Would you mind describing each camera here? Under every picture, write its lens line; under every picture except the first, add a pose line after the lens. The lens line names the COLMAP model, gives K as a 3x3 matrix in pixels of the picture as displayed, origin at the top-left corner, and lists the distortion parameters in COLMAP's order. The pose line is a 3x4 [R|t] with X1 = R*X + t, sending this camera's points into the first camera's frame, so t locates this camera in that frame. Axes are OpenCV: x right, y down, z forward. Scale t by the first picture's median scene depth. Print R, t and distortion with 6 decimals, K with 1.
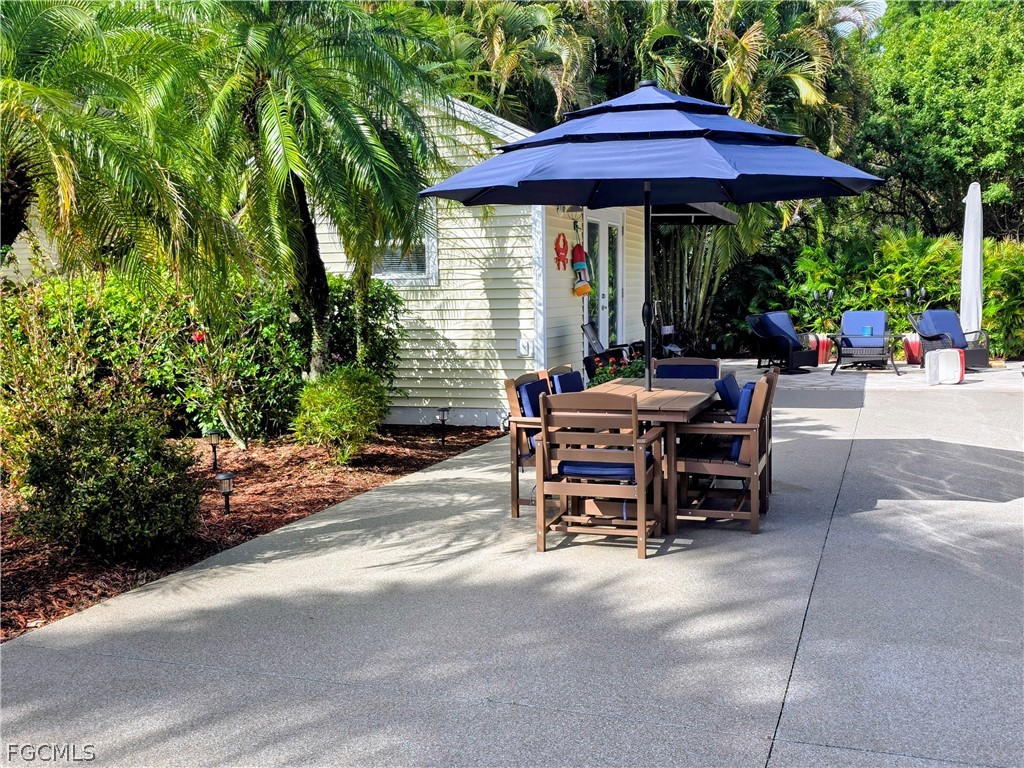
lens RADIAL K [[976.7, 0, 512.0], [0, 976.7, 402.1], [0, 0, 1]] dist [0.056584, -0.001807]
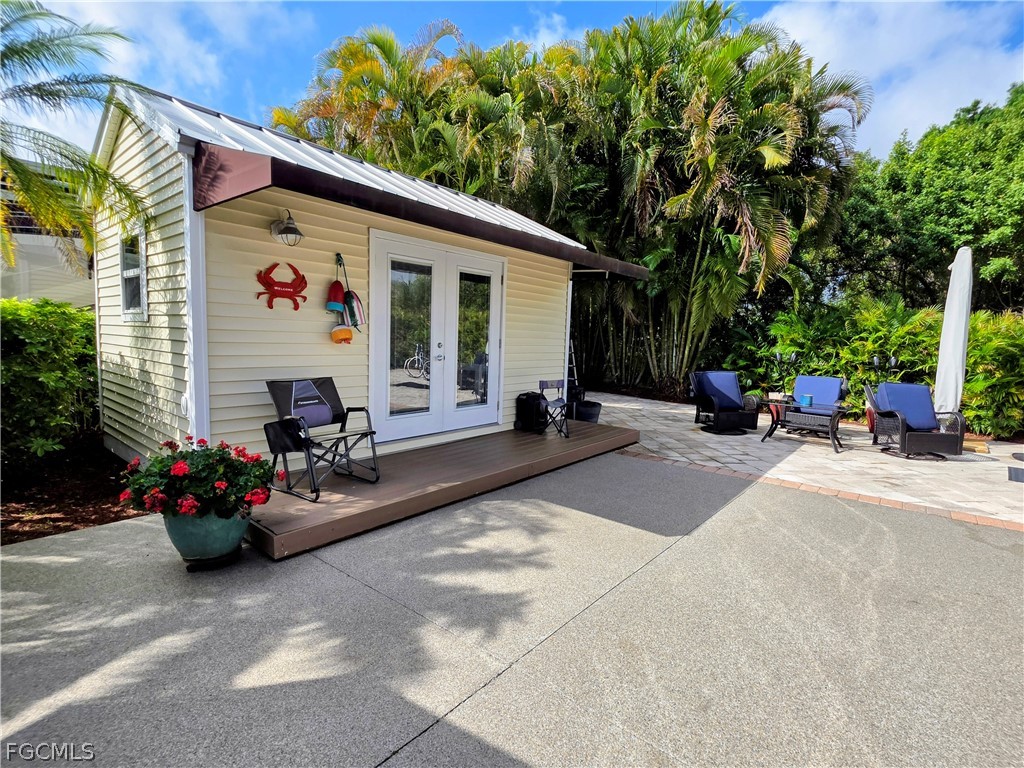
lens RADIAL K [[487.5, 0, 512.0], [0, 487.5, 384.0], [0, 0, 1]] dist [0.001331, 0.000372]
pose [[0.939337, 0.081784, -0.333102, 0.213782], [-0.087885, 0.996125, -0.003264, -0.051906], [0.331545, 0.032340, 0.942885, 0.399172]]
